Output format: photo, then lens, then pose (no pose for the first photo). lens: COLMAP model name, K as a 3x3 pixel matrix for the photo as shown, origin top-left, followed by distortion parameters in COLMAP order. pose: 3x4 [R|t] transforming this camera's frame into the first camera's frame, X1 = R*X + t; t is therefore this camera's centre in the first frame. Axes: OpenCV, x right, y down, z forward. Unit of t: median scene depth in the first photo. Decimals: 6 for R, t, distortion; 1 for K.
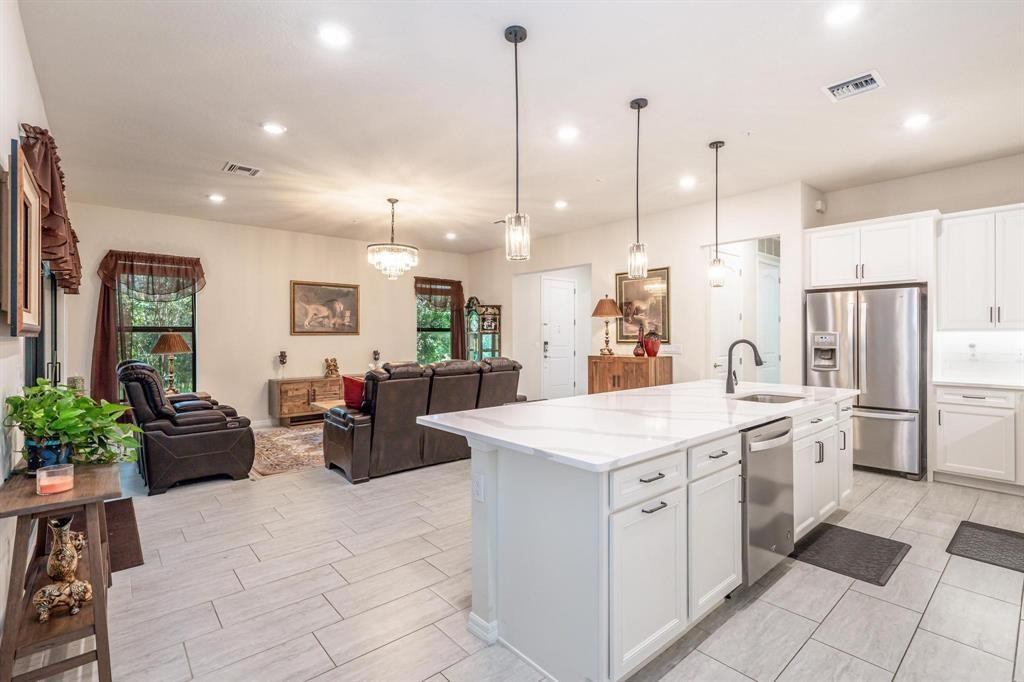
lens RADIAL K [[474.3, 0, 513.6], [0, 474.3, 334.3], [0, 0, 1]] dist [-0.000628, 0.000353]
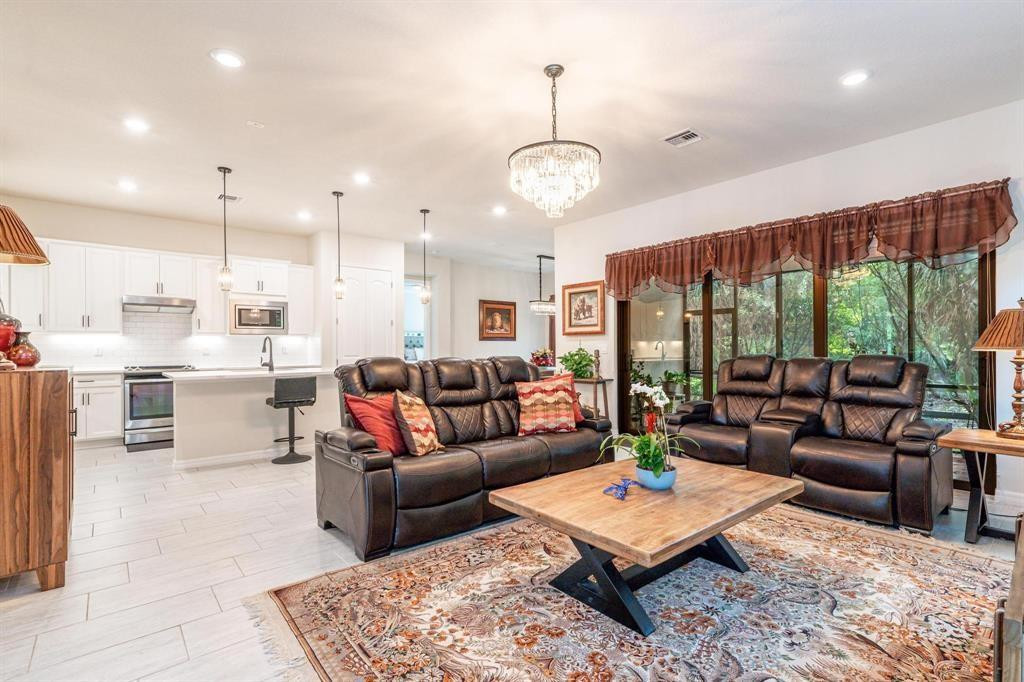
lens RADIAL K [[483.0, 0, 514.0], [0, 483.0, 349.0], [0, 0, 1]] dist [-0.000022, 0.000680]
pose [[-0.999902, 0.007851, 0.011618, -0.191686], [0.007834, 0.999968, -0.001453, 0.033164], [-0.011629, -0.001361, -0.999931, 1.394331]]
